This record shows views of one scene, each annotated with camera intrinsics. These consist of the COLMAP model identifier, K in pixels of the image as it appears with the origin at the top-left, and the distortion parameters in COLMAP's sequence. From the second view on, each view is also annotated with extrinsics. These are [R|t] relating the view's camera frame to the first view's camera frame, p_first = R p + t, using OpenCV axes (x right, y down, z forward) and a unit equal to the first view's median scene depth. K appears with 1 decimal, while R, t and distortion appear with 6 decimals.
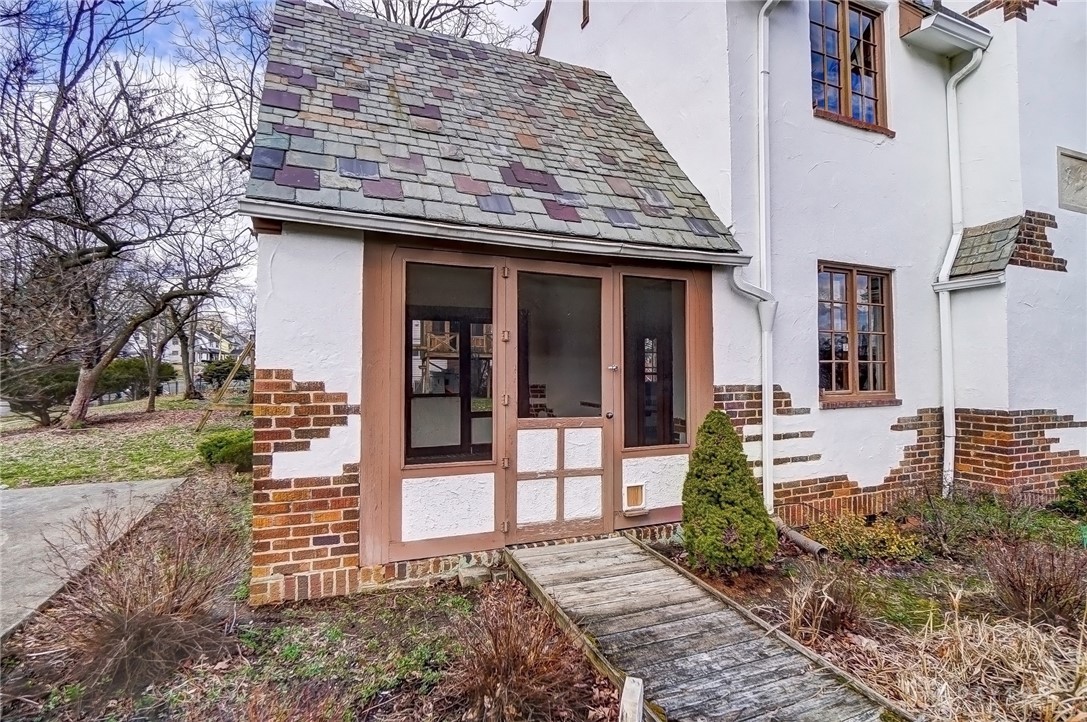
lens RADIAL K [[559.7, 0, 561.1], [0, 559.7, 356.1], [0, 0, 1]] dist [-0.016796, 0.005773]
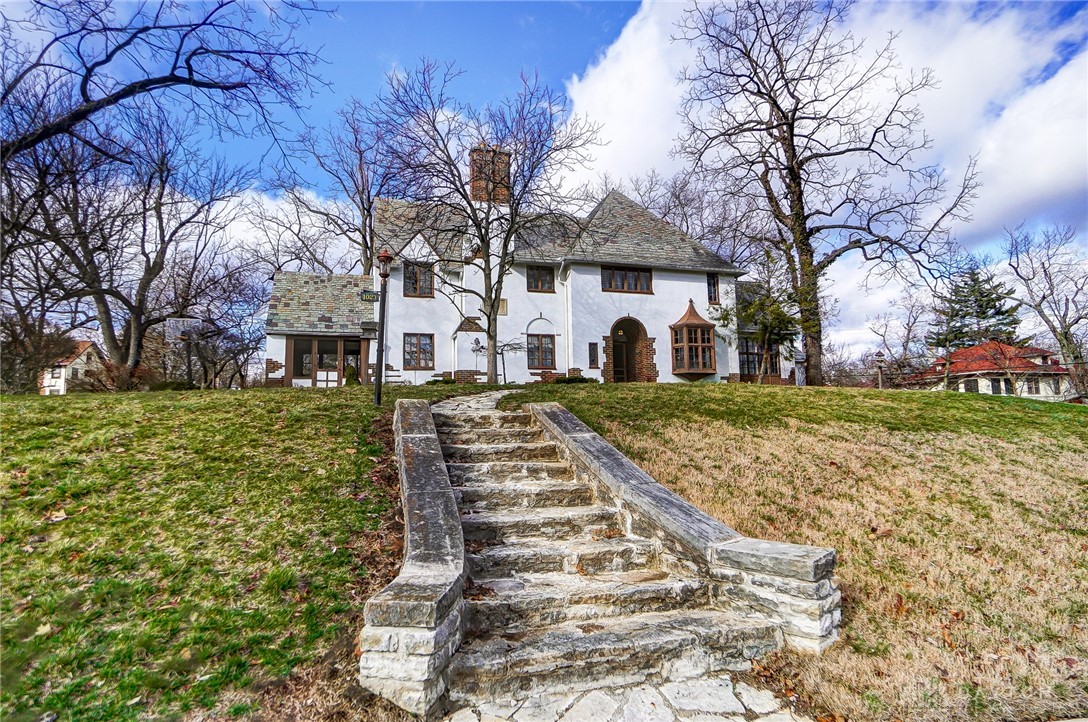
lens RADIAL K [[583.0, 0, 551.5], [0, 583.0, 362.1], [0, 0, 1]] dist [-0.013694, 0.002641]
pose [[0.995500, -0.035721, -0.087766, 2.105877], [0.027999, 0.995754, -0.087692, 0.483564], [0.090526, 0.084840, 0.992274, -3.389555]]
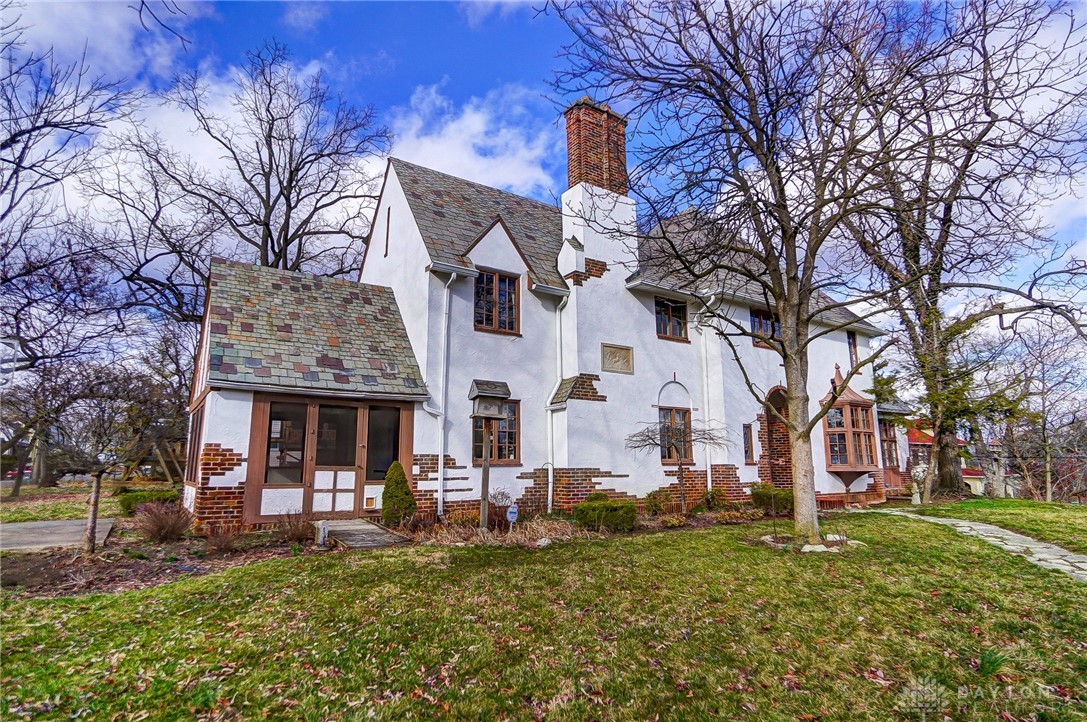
lens RADIAL K [[582.4, 0, 544.2], [0, 582.4, 362.4], [0, 0, 1]] dist [-0.013694, 0.002641]
pose [[0.984813, 0.026515, 0.171580, 0.382715], [-0.000057, 0.988319, -0.152396, 0.045304], [-0.173617, 0.150072, 0.973312, -1.413815]]
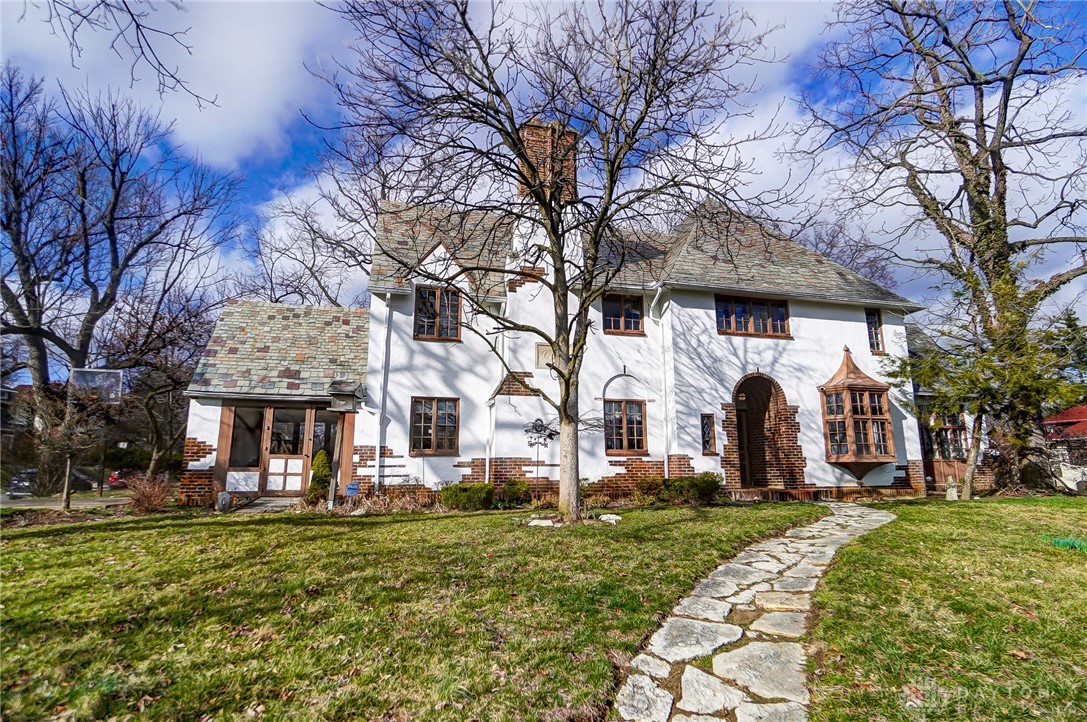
lens RADIAL K [[582.4, 0, 547.2], [0, 582.4, 358.4], [0, 0, 1]] dist [-0.013694, 0.002641]
pose [[0.989297, -0.034714, -0.141723, 1.629539], [0.009804, 0.984907, -0.172805, 0.134361], [0.145583, 0.169566, 0.974707, -1.694122]]
